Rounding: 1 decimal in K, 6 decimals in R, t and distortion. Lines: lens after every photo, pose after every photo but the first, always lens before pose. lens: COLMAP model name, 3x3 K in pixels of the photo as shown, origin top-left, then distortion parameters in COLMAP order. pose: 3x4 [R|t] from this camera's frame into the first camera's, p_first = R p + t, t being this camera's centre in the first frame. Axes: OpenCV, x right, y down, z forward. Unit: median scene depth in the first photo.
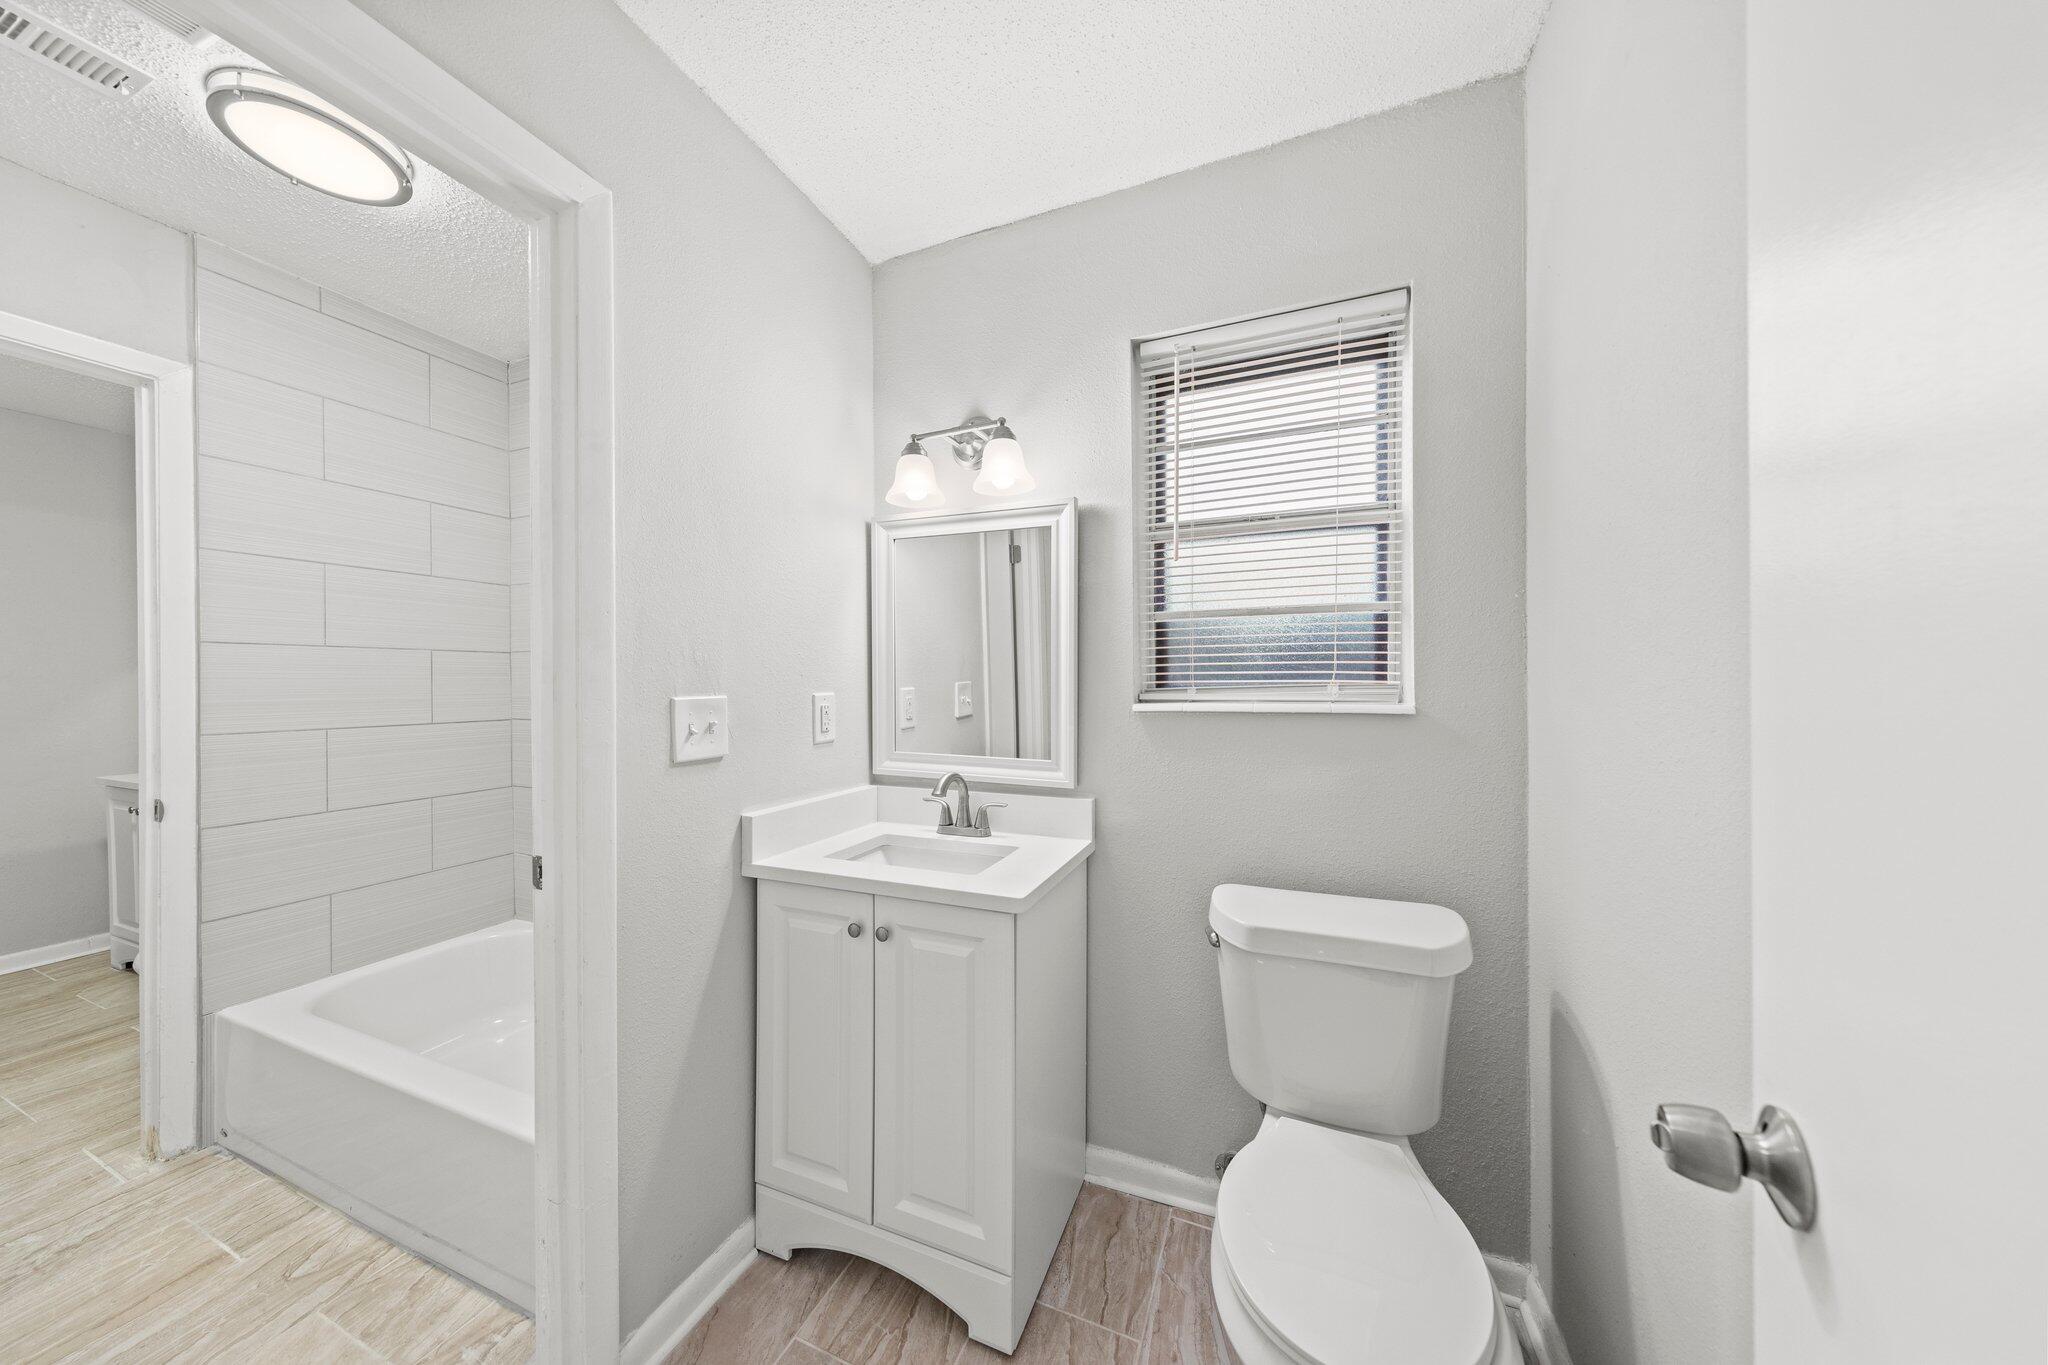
lens RADIAL K [[646.9, 0, 1035.6], [0, 646.9, 687.6], [0, 0, 1]] dist [0.004080, -0.000340]
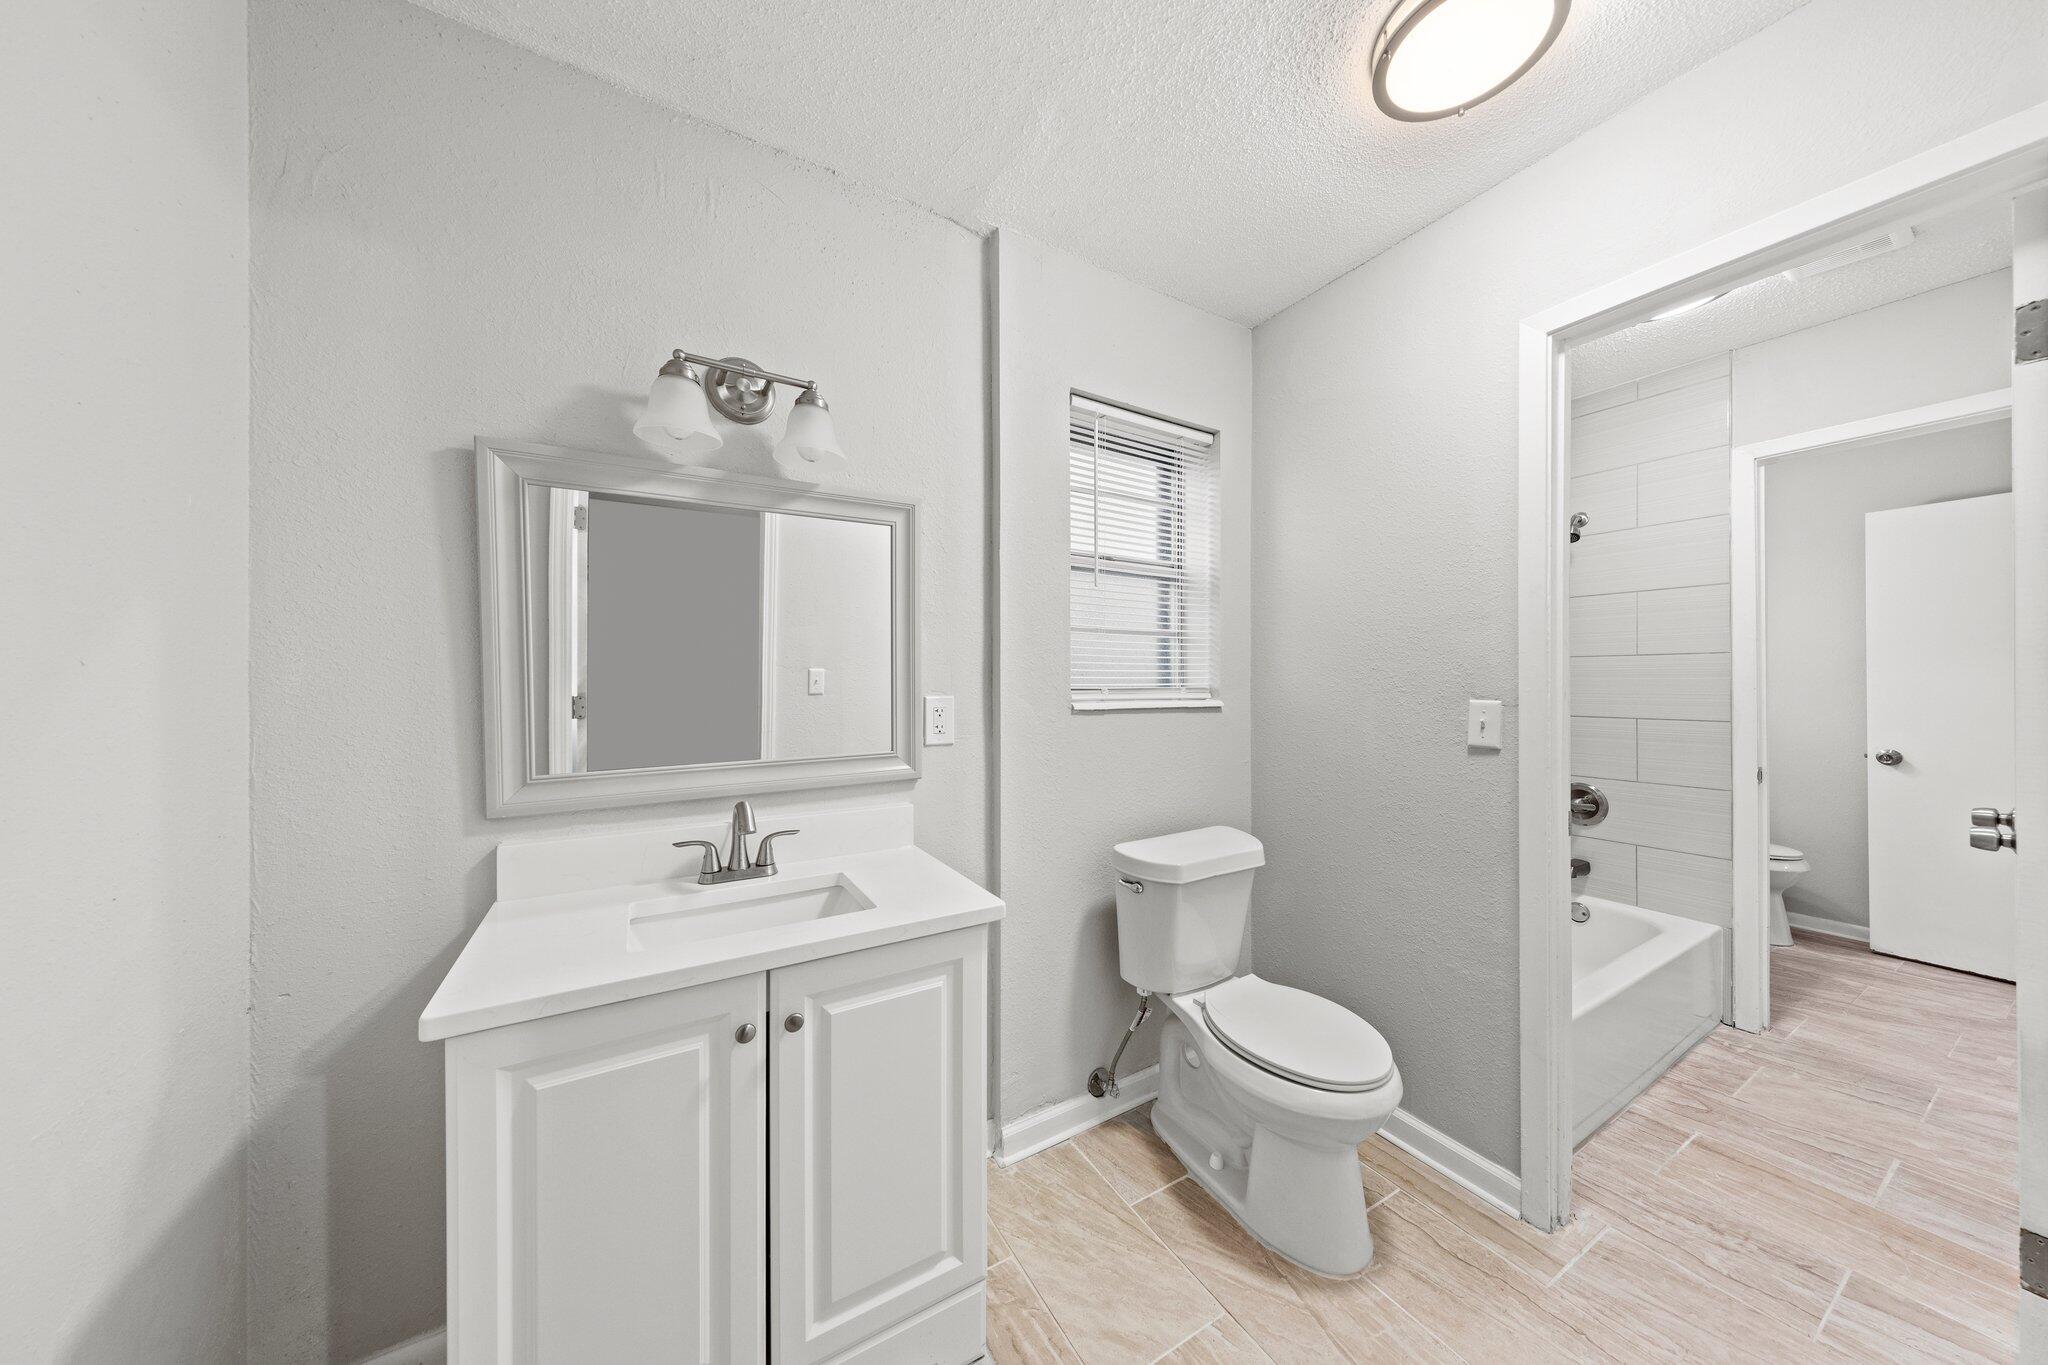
lens RADIAL K [[646.9, 0, 1042.4], [0, 646.9, 688.0], [0, 0, 1]] dist [0.004080, -0.000340]
pose [[0.608693, -0.010536, 0.793336, -2.423149], [0.019795, 0.999802, -0.001910, -0.006618], [-0.793159, 0.016866, 0.608781, 0.994785]]
